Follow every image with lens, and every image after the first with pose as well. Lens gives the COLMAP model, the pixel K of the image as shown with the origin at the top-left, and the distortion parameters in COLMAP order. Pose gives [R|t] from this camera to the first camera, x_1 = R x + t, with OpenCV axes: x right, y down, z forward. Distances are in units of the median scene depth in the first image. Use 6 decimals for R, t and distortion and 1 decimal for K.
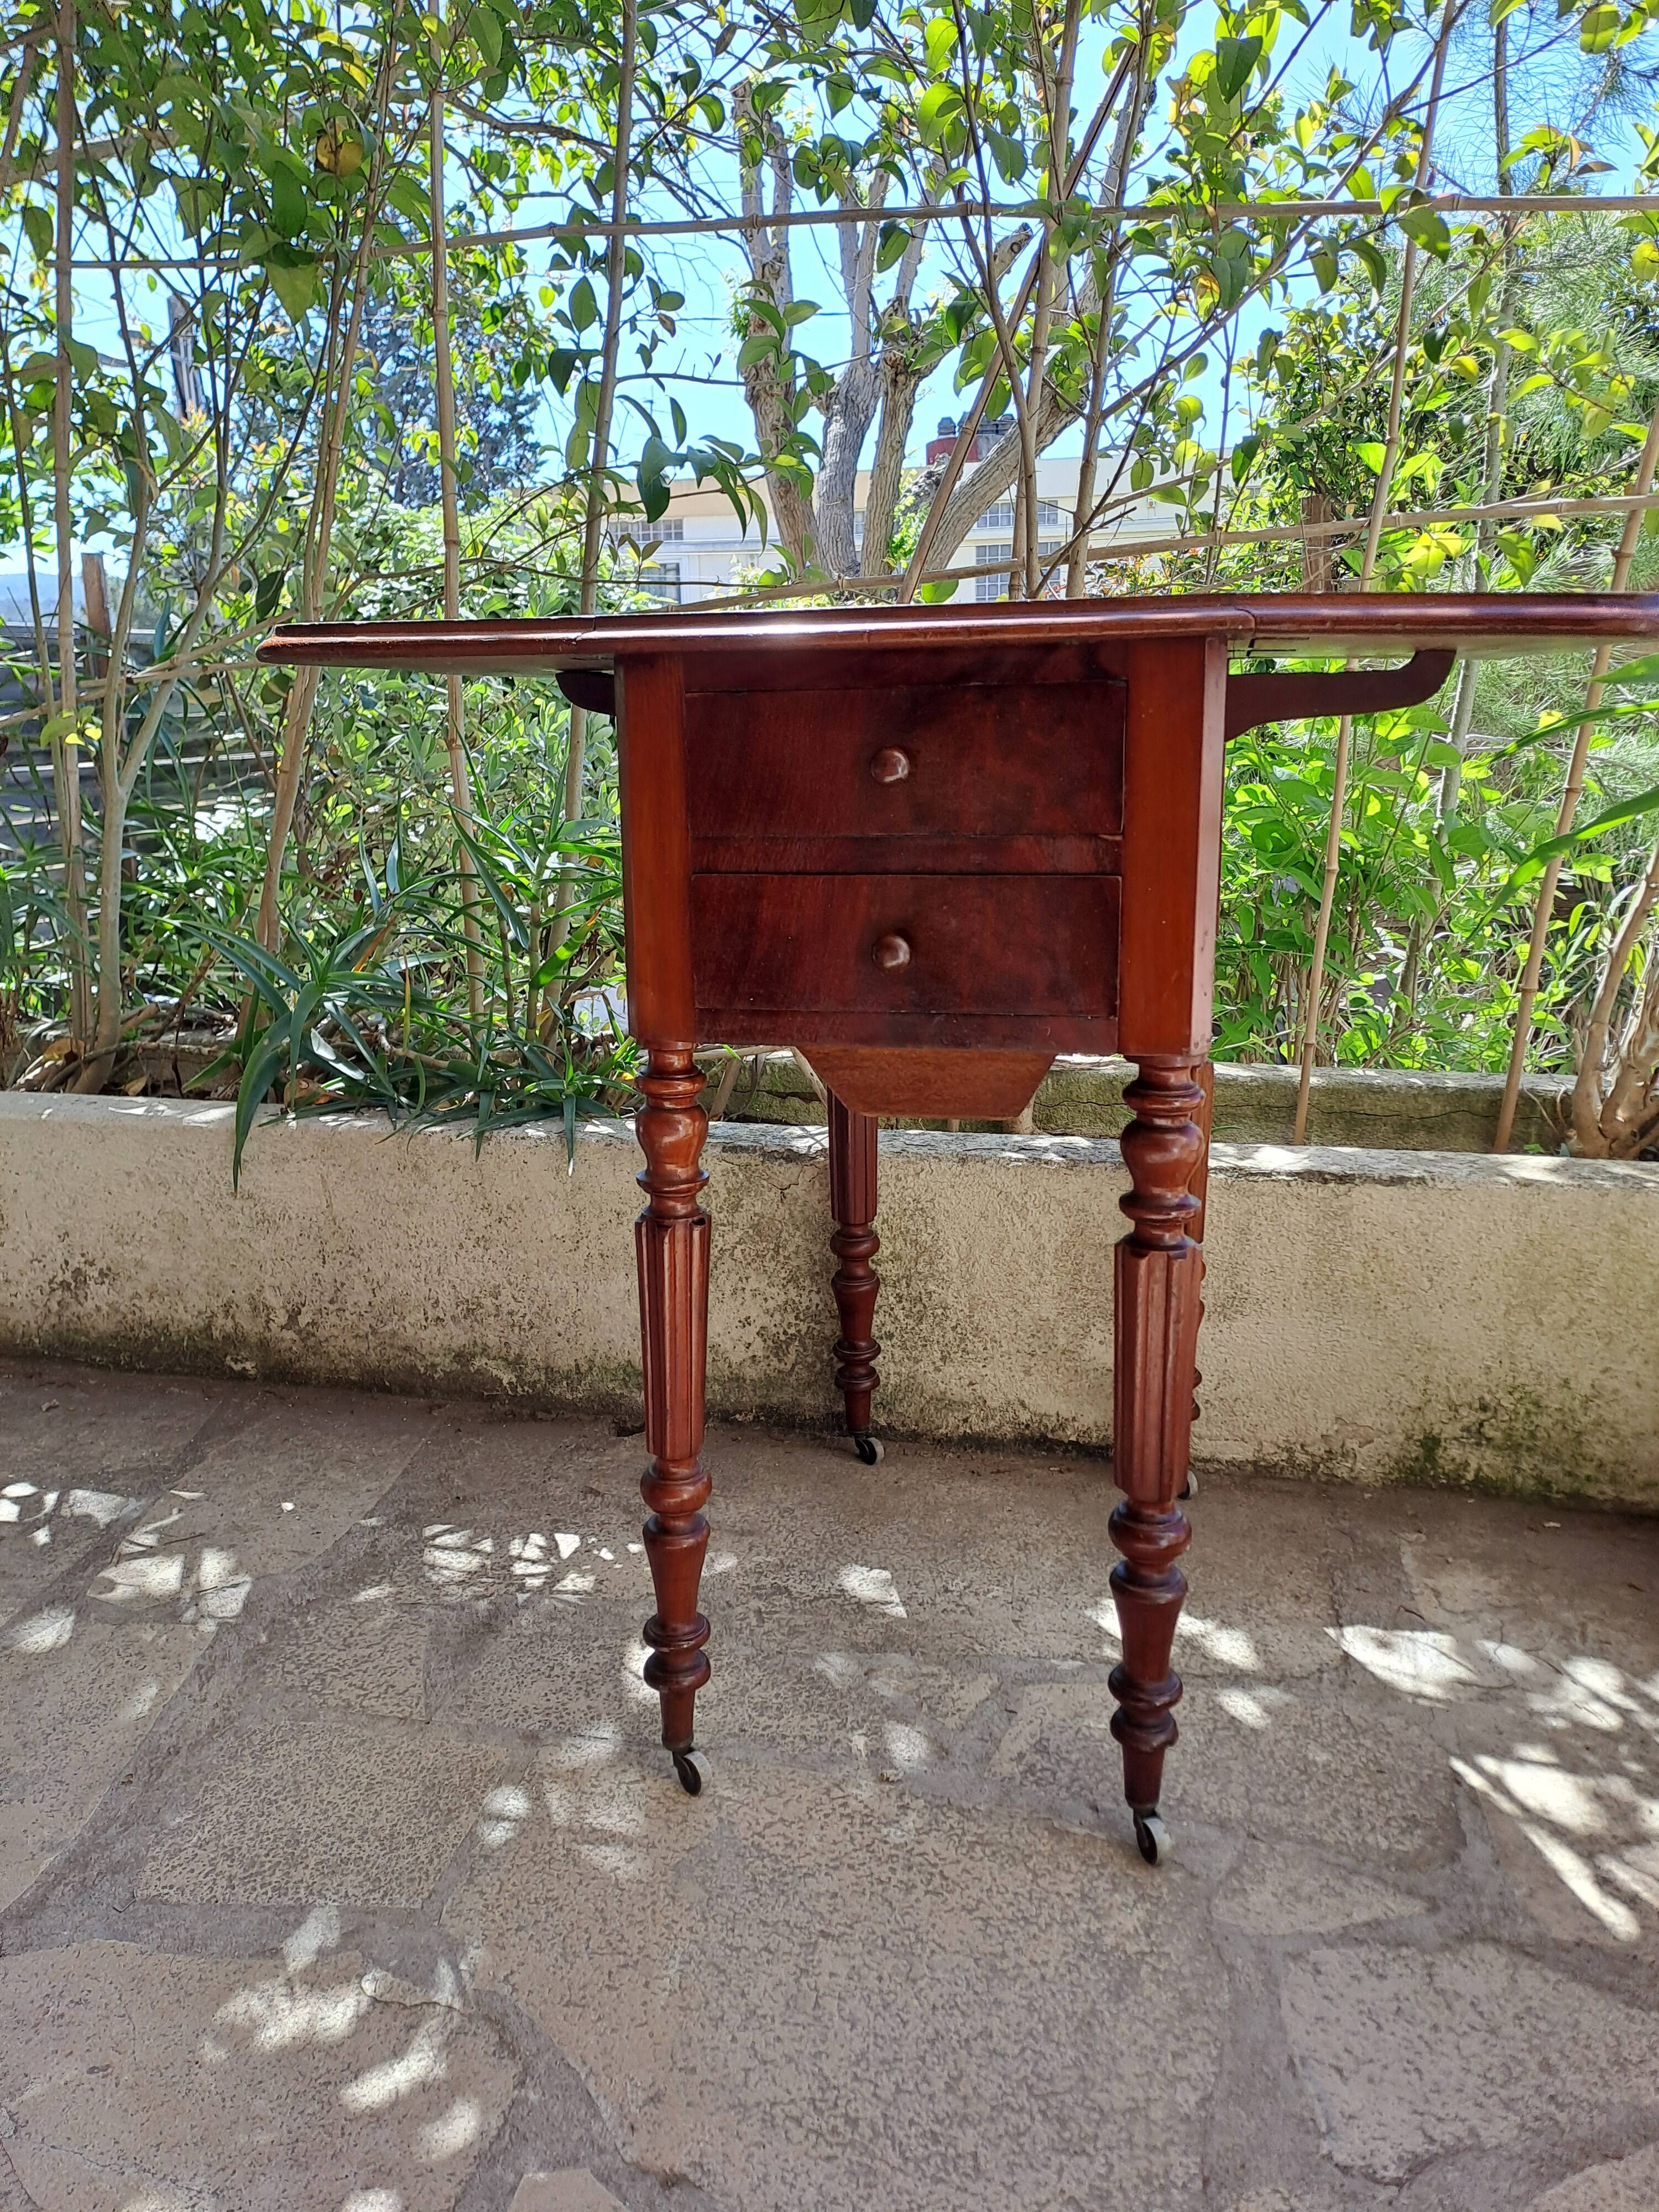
lens RADIAL K [[1657.4, 0, 820.1], [0, 1657.4, 1082.4], [0, 0, 1]] dist [0.041395, -0.032228]
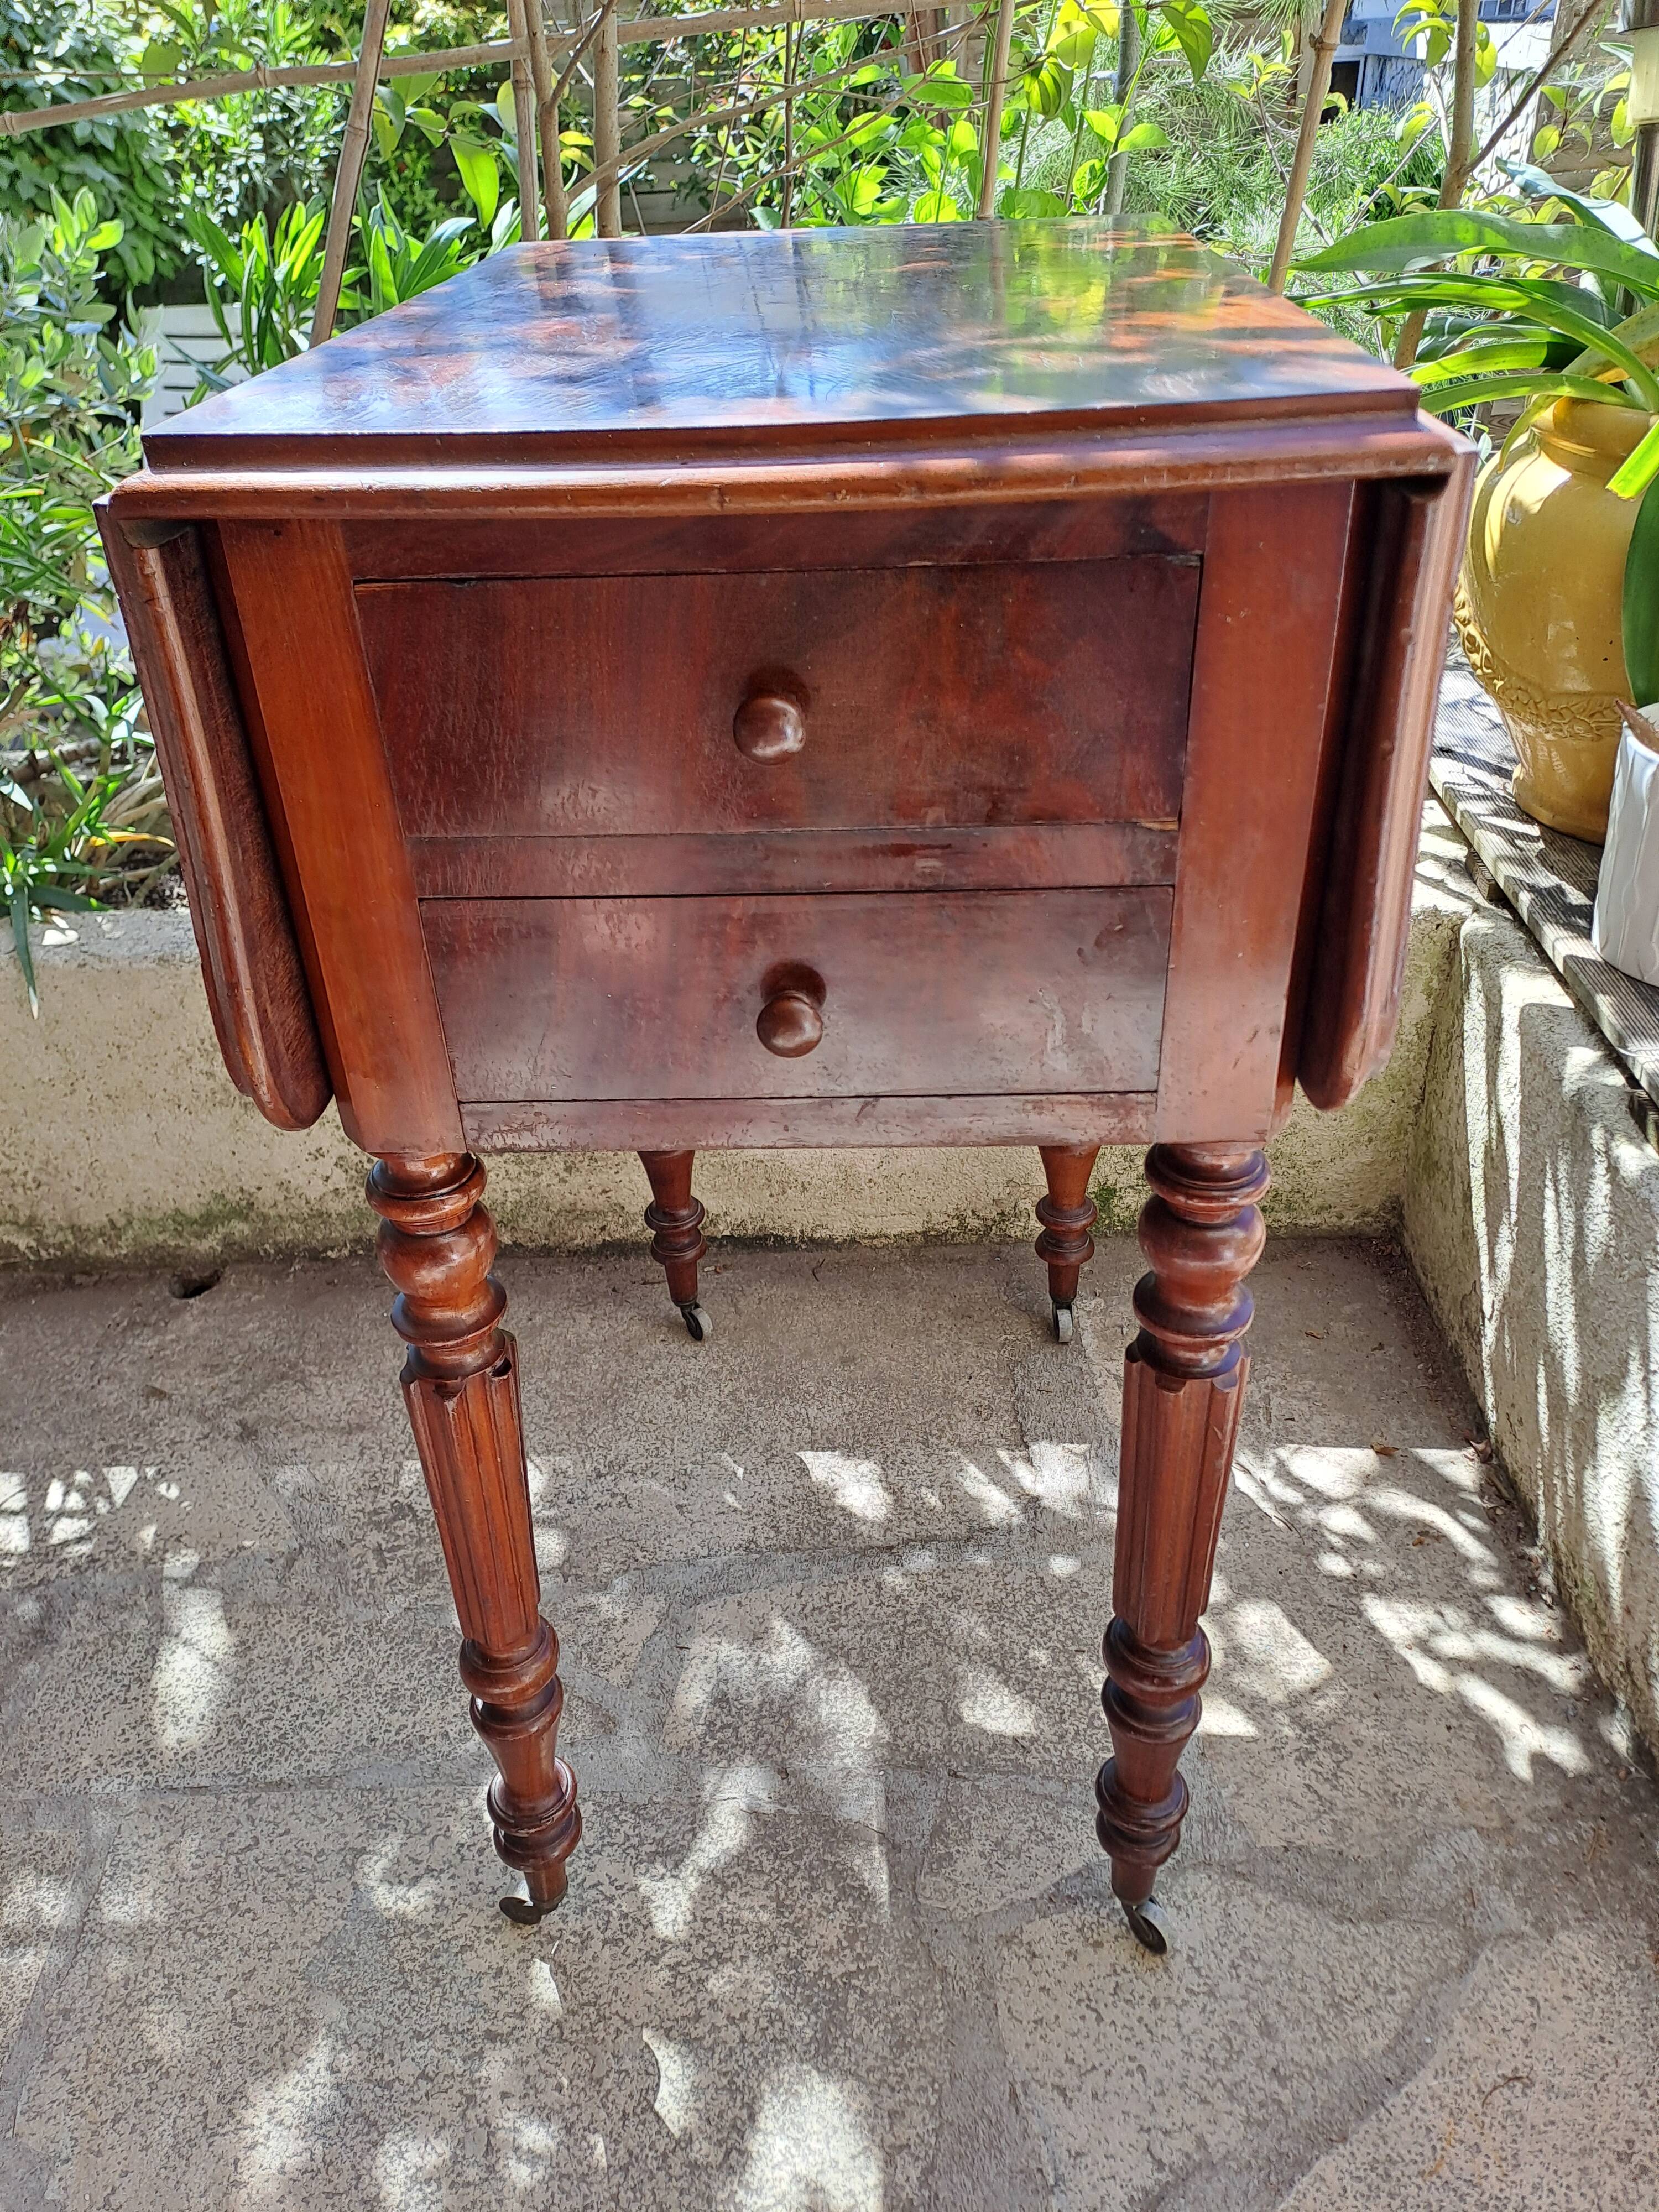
lens RADIAL K [[1657.4, 0, 848.4], [0, 1657.4, 1125.0], [0, 0, 1]] dist [0.041395, -0.032228]
pose [[0.968985, -0.149979, 0.196406, 0.068730], [0.073694, 0.933985, 0.349631, -0.184442], [-0.235878, -0.324314, 0.916069, 0.261730]]
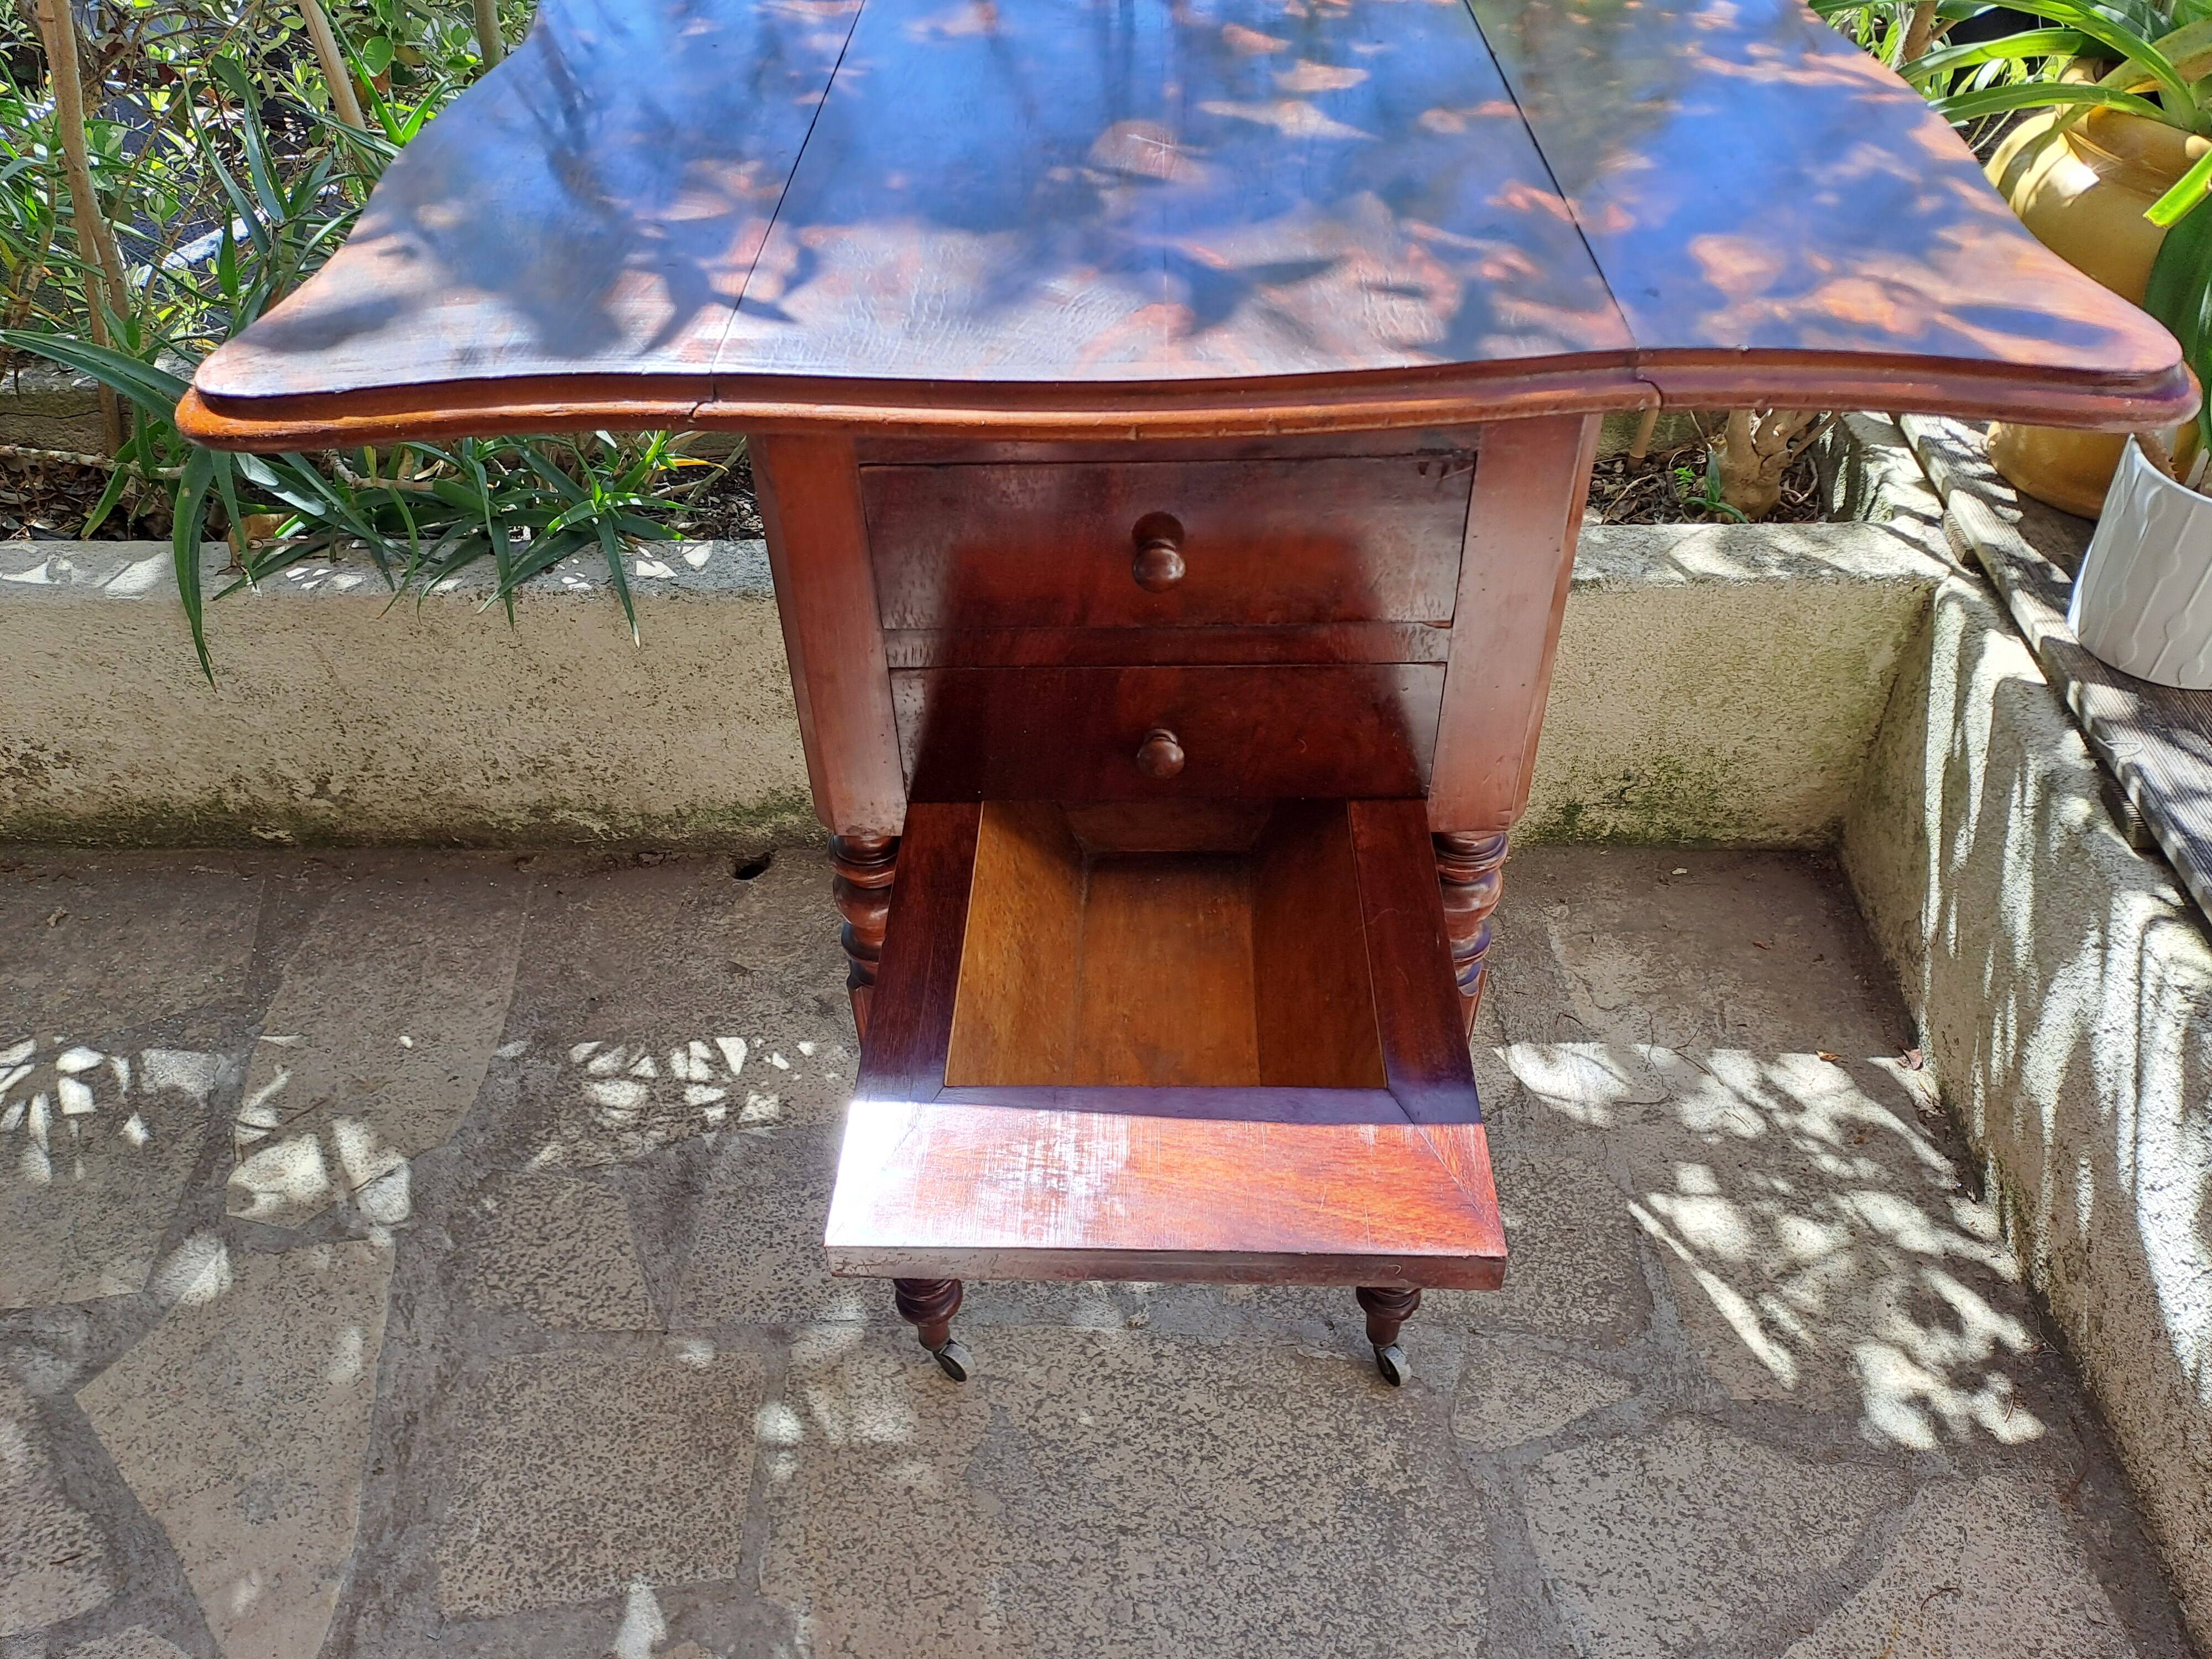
lens RADIAL K [[1657.4, 0, 1101.2], [0, 1657.4, 837.6], [0, 0, 1]] dist [0.041395, -0.032228]
pose [[0.974921, -0.157436, 0.157298, -0.092740], [0.060935, 0.868622, 0.491714, -0.350684], [-0.214046, -0.469798, 0.856431, 0.234400]]
